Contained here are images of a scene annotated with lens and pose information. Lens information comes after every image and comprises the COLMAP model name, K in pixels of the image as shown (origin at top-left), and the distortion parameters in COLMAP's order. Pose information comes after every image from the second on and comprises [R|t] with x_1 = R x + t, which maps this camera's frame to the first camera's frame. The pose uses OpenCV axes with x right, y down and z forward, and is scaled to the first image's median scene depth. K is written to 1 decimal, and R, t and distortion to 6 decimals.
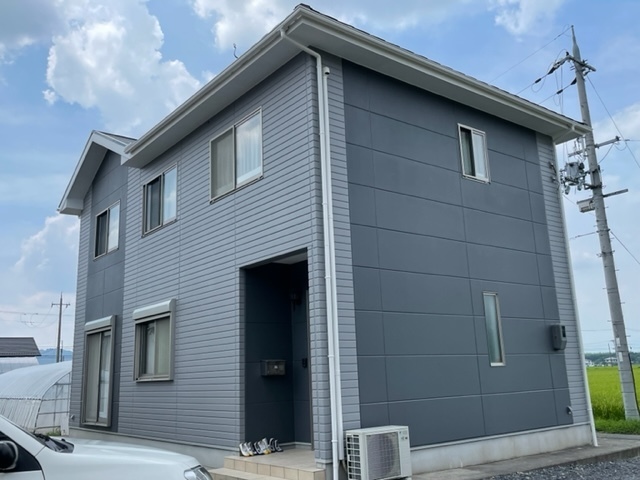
lens RADIAL K [[599.5, 0, 320.0], [0, 599.5, 240.0], [0, 0, 1]] dist [0.059928, -0.006164]
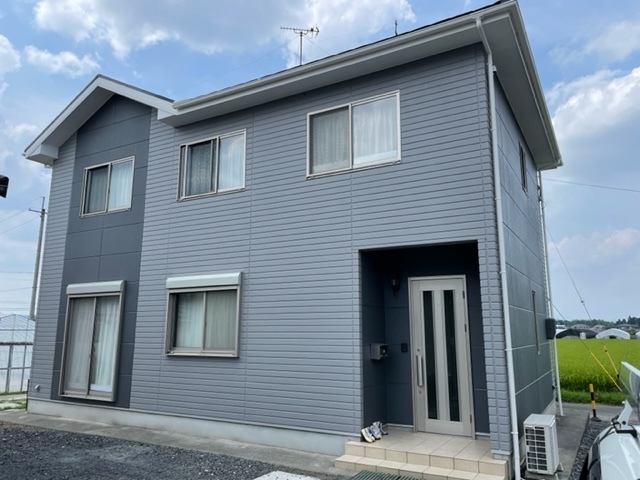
lens RADIAL K [[487.2, 0, 320.0], [0, 487.2, 240.0], [0, 0, 1]] dist [0.082853, -0.098028]
pose [[0.925693, 0.103659, 0.363795, -0.418485], [-0.114993, 0.993320, 0.009568, 0.026028], [-0.360374, -0.050691, 0.931430, 0.238748]]
